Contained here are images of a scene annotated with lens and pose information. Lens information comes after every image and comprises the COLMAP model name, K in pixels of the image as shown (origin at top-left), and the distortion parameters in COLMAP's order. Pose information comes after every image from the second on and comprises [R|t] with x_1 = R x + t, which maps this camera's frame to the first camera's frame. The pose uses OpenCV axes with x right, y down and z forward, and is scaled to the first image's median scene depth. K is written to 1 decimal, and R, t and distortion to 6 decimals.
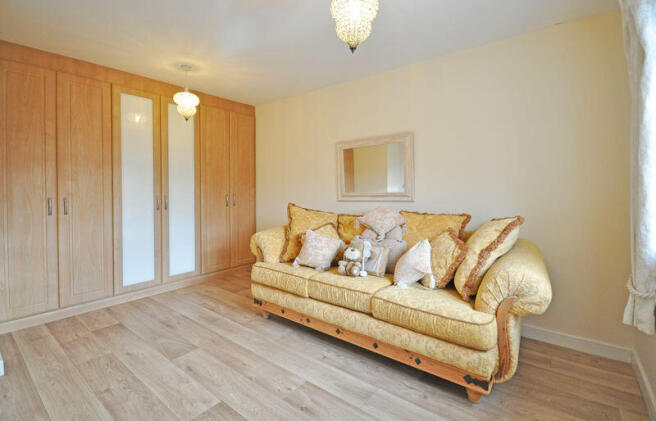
lens RADIAL K [[290.5, 0, 328.0], [0, 290.5, 210.5], [0, 0, 1]] dist [0.001914, 0.000258]
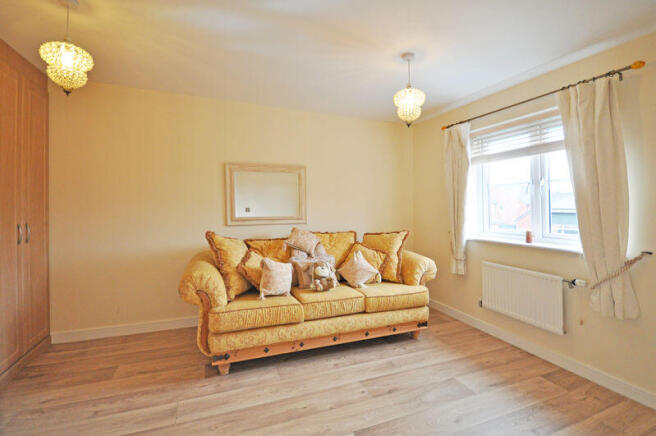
lens RADIAL K [[291.5, 0, 328.0], [0, 291.5, 218.0], [0, 0, 1]] dist [0.001568, 0.000209]
pose [[0.520663, -0.027701, 0.853313, -0.938379], [0.048751, 0.998807, 0.002678, -0.069590], [-0.852369, 0.040205, 0.521393, 0.387167]]
